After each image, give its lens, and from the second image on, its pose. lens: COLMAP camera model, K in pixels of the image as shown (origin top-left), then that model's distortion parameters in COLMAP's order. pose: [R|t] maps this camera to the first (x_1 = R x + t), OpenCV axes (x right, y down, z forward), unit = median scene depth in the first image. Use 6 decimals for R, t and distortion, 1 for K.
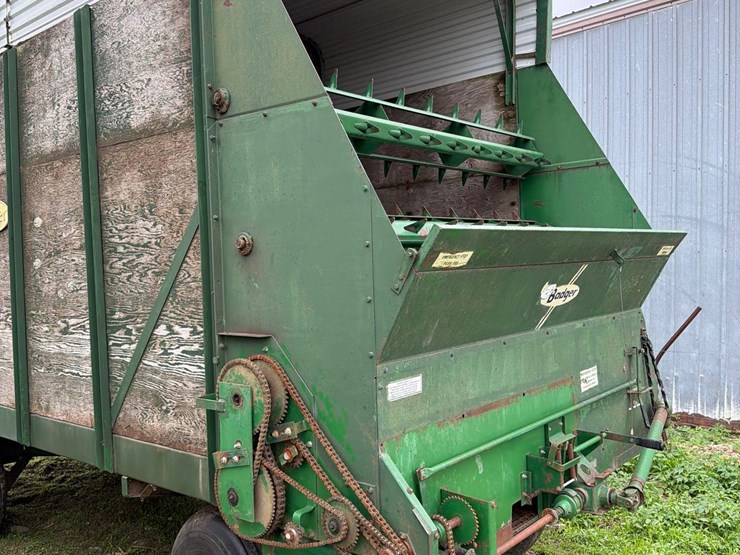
lens RADIAL K [[691.6, 0, 379.1], [0, 691.6, 267.3], [0, 0, 1]] dist [0.145171, -0.299027]
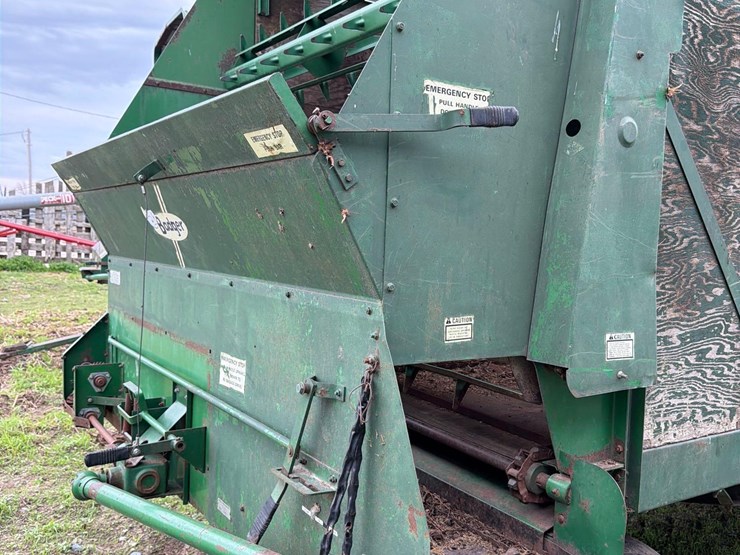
lens RADIAL K [[689.7, 0, 366.0], [0, 689.7, 276.2], [0, 0, 1]] dist [0.137812, -0.249268]
pose [[-0.297138, 0.077013, -0.951724, 1.027466], [-0.034222, 0.995243, 0.091219, 0.018048], [0.954221, 0.059674, -0.293089, 1.572773]]
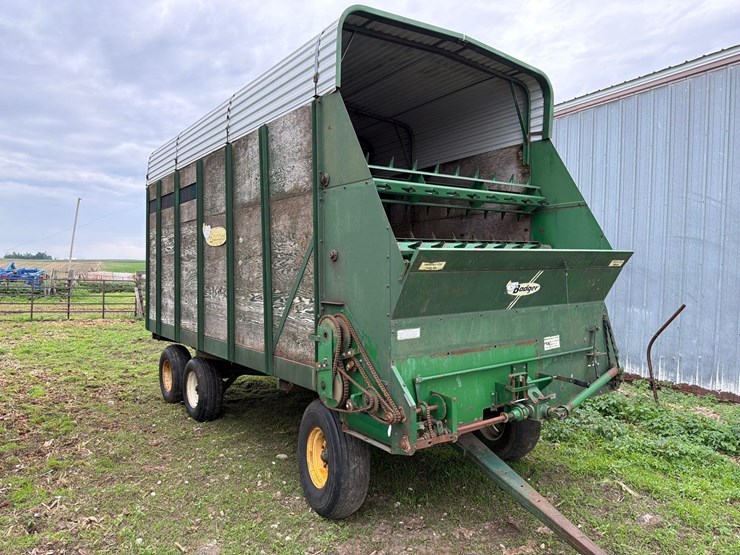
lens RADIAL K [[524.7, 0, 367.9], [0, 524.7, 272.5], [0, 0, 1]] dist [0.089743, -0.140973]
pose [[0.970320, 0.027288, -0.240281, 0.219004], [-0.025381, 0.999617, 0.011032, -0.004091], [0.240490, -0.004606, 0.970641, -0.331361]]
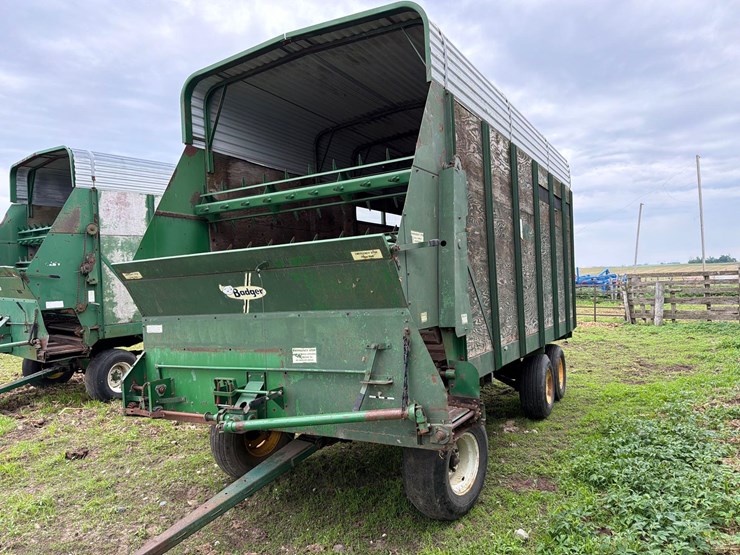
lens RADIAL K [[519.4, 0, 365.9], [0, 519.4, 279.0], [0, 0, 1]] dist [0.067706, -0.072305]
pose [[0.170346, 0.003417, -0.985378, 1.597531], [0.035201, 0.999335, 0.009550, 0.008046], [0.984755, -0.036313, 0.170113, 1.163744]]
